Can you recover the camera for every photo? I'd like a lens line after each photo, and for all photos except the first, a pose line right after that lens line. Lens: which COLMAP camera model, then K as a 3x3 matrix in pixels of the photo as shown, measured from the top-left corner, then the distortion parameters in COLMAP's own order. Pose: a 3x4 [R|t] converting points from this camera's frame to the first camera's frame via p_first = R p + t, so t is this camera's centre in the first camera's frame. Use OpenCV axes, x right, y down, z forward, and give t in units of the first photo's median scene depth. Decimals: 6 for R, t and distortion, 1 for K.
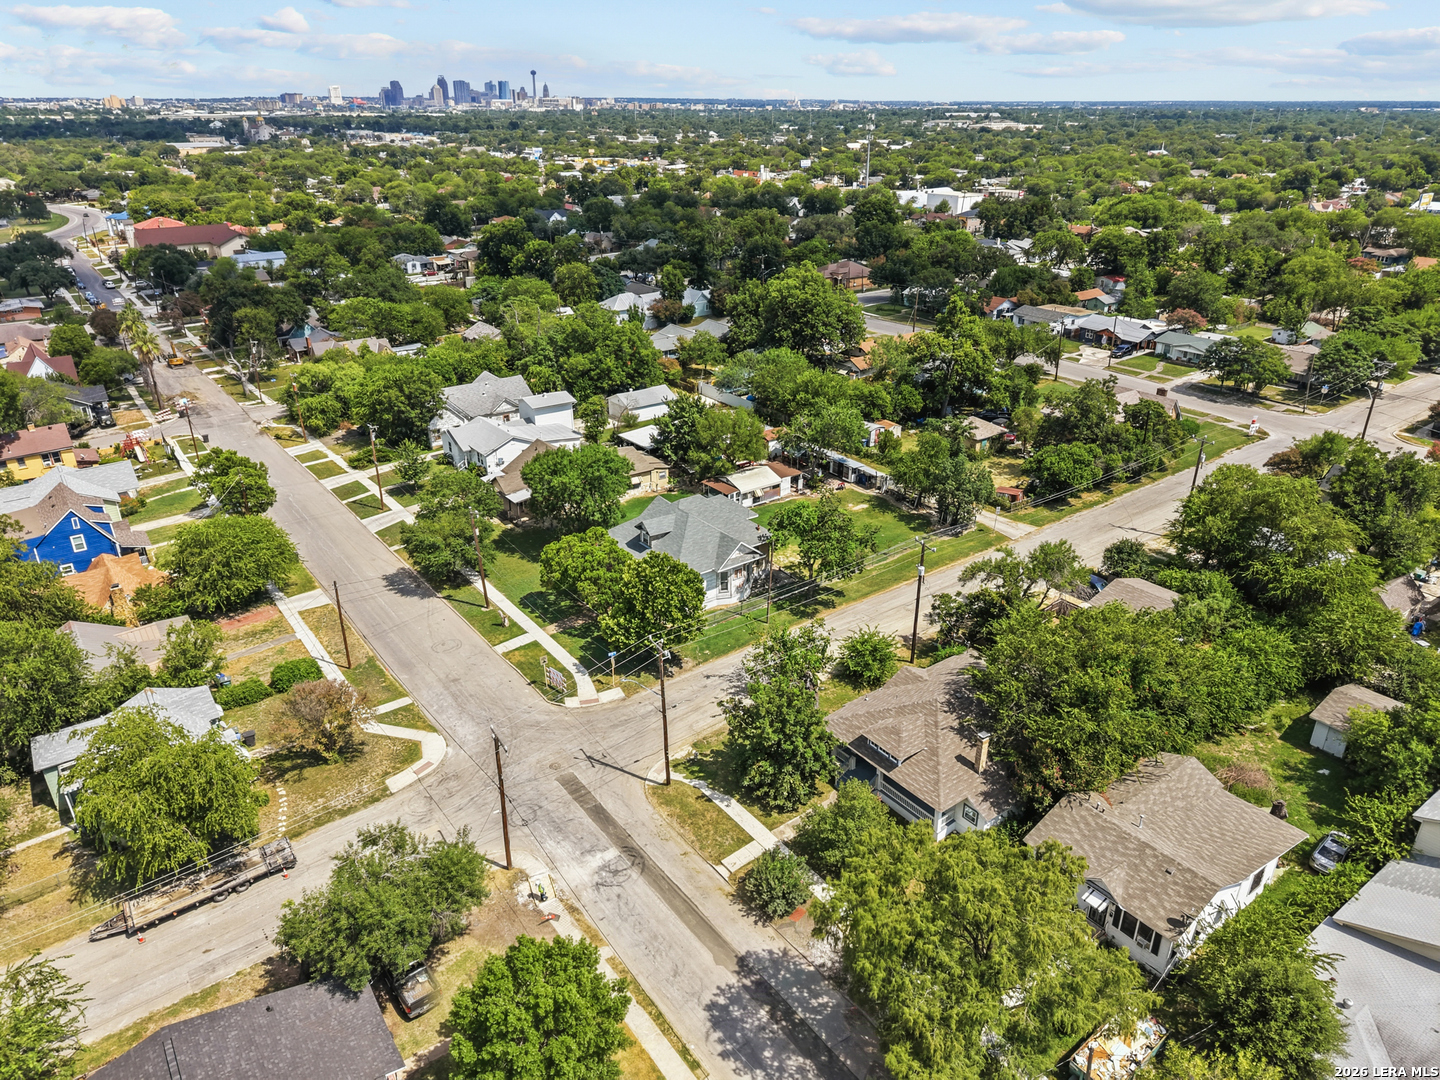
lens RADIAL K [[934.2, 0, 720.0], [0, 934.2, 540.0], [0, 0, 1]] dist [0.007817, 0.000069]
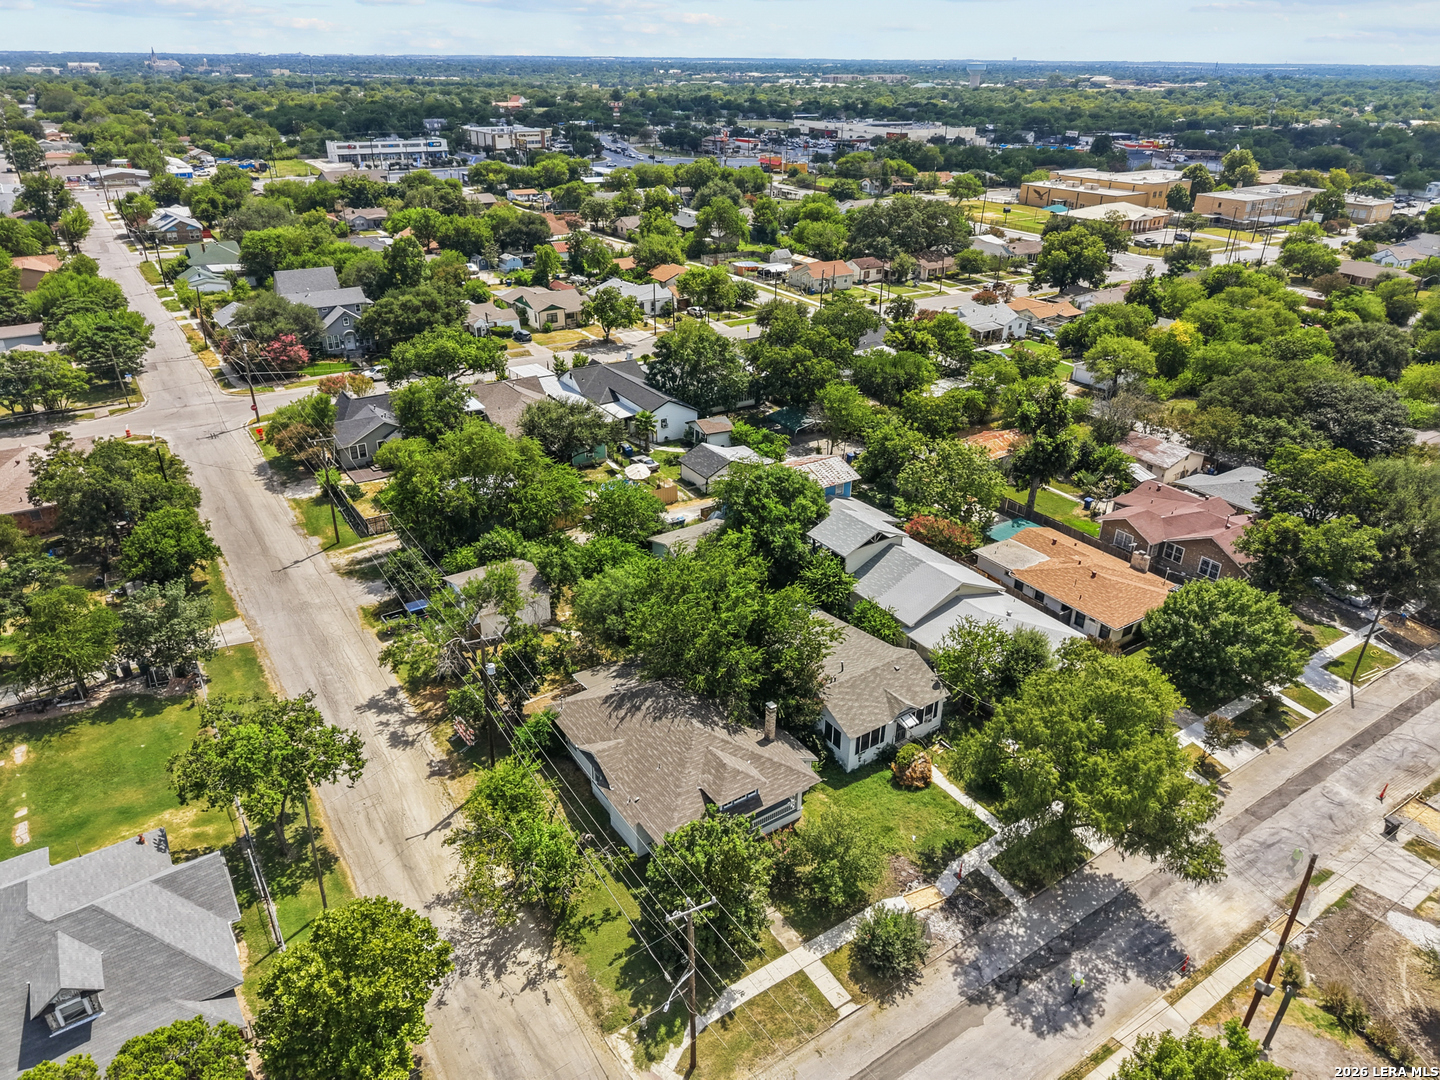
lens RADIAL K [[934.2, 0, 720.0], [0, 934.2, 540.0], [0, 0, 1]] dist [0.007817, 0.000069]
pose [[0.062734, -0.455283, 0.888134, -0.517440], [0.416937, 0.820469, 0.391145, -0.345089], [-0.906768, 0.345758, 0.241295, 0.689656]]
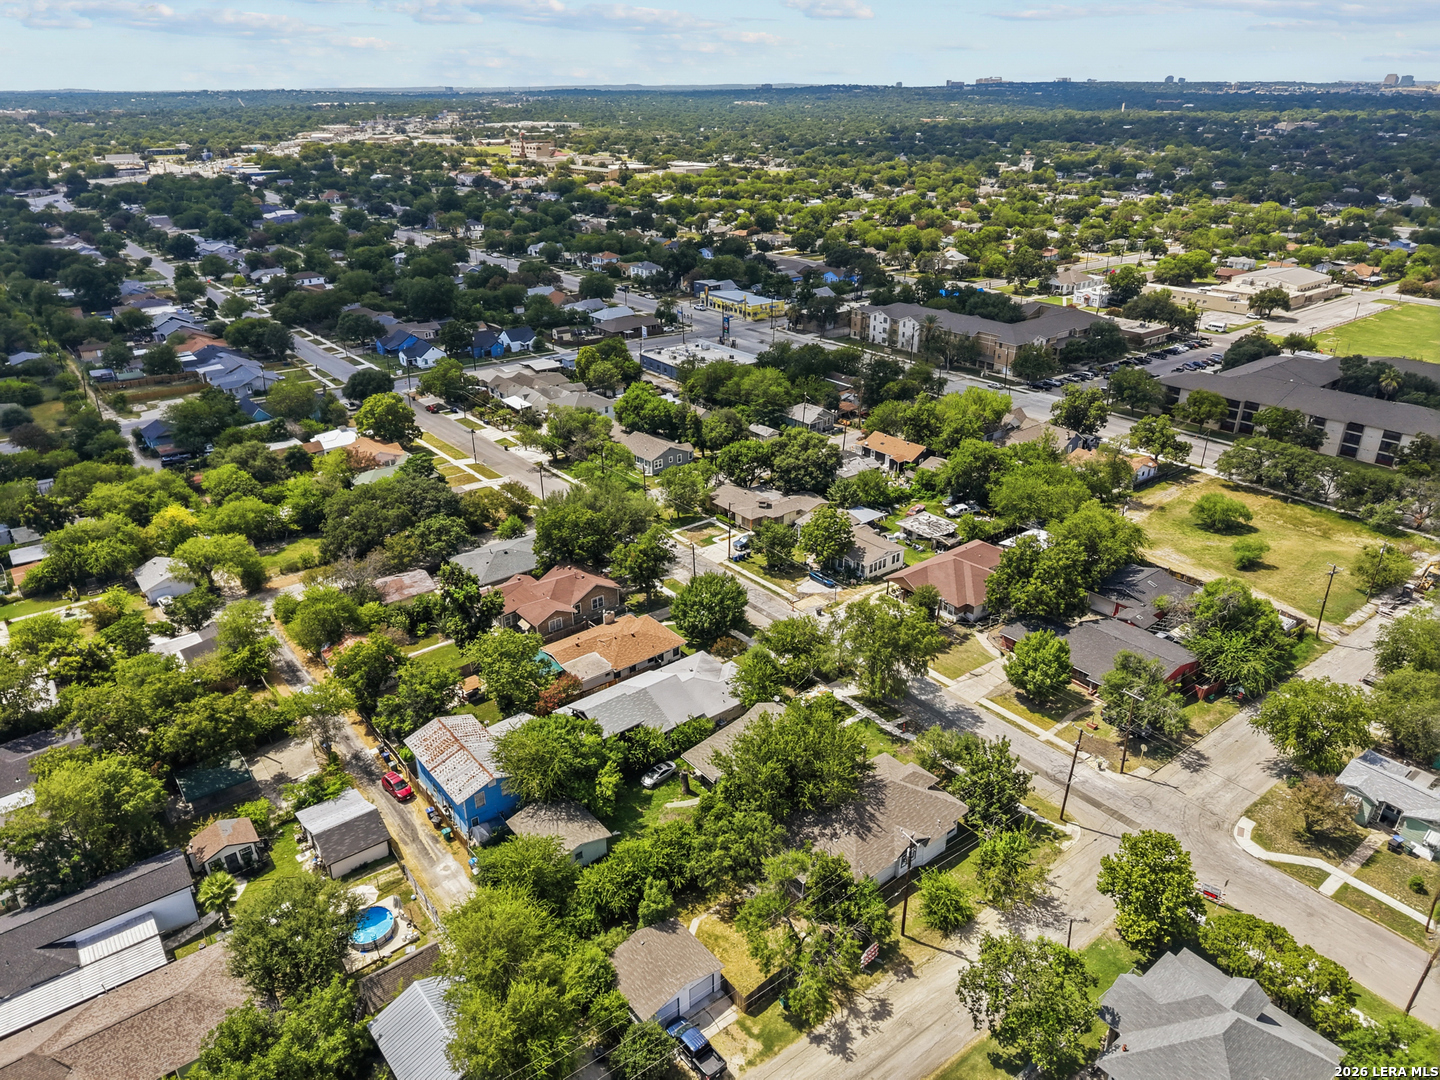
lens RADIAL K [[934.2, 0, 720.0], [0, 934.2, 540.0], [0, 0, 1]] dist [0.007817, 0.000069]
pose [[-0.999985, 0.005274, 0.001099, 0.503341], [0.004190, 0.633137, 0.774029, -1.220844], [0.003387, 0.774022, -0.633150, 1.649210]]
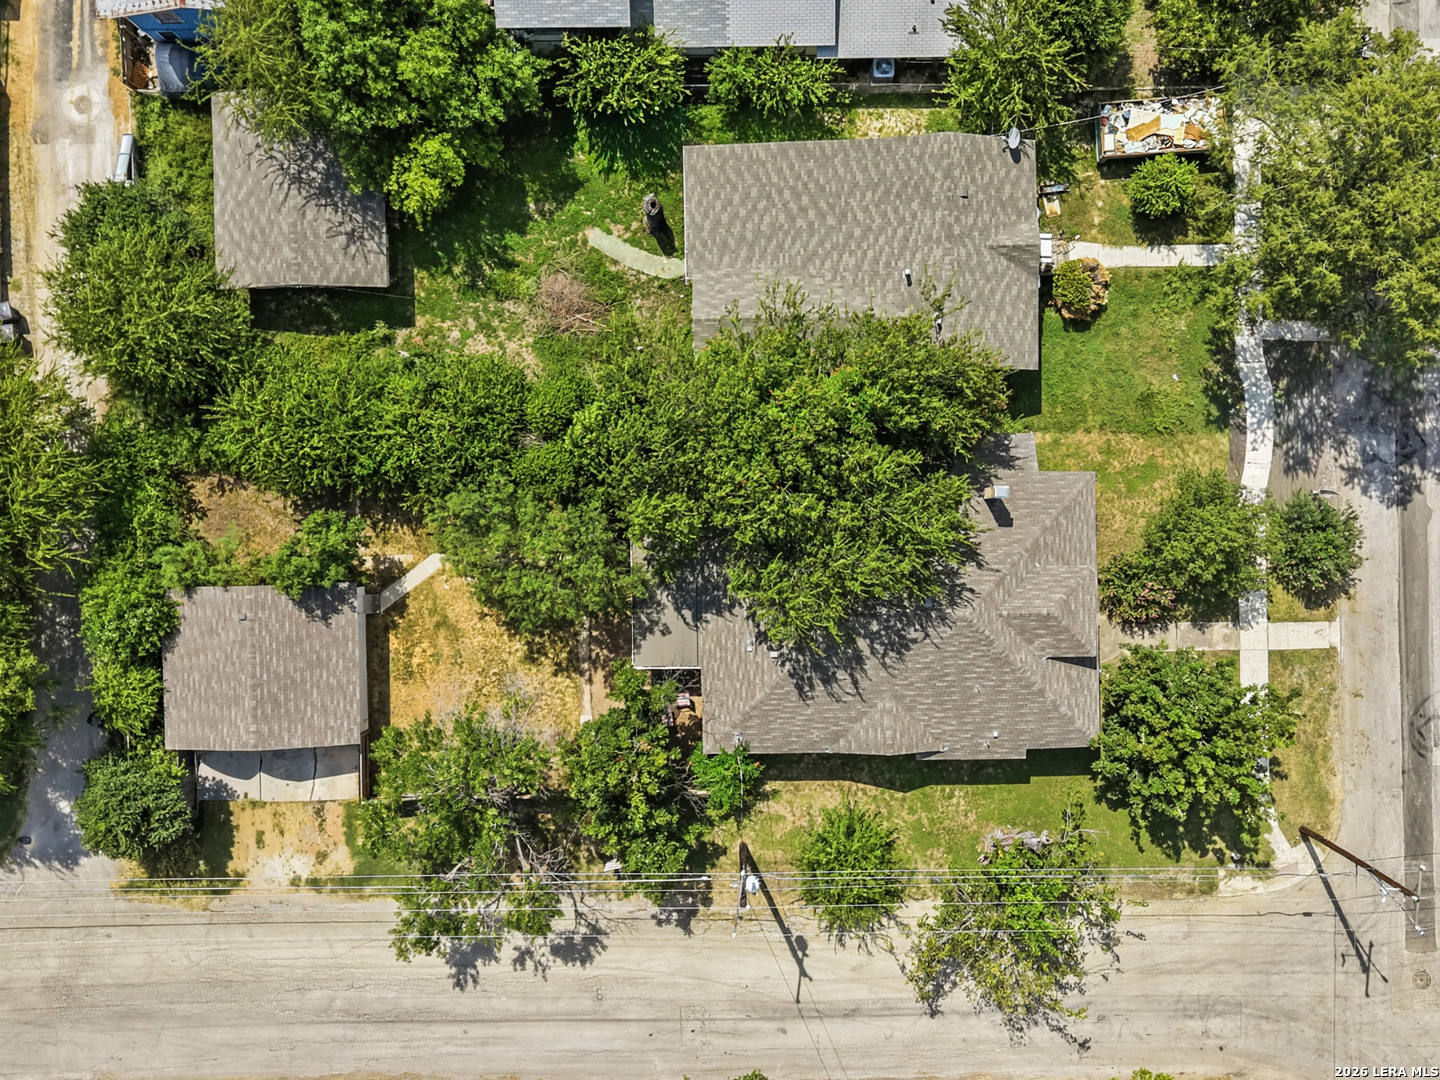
lens RADIAL K [[934.2, 0, 720.0], [0, 934.2, 540.0], [0, 0, 1]] dist [0.007817, 0.000069]
pose [[-0.801783, -0.596944, 0.028329, 0.369965], [0.265489, -0.313321, 0.911782, -0.371091], [-0.535406, 0.738572, 0.409697, 0.828154]]
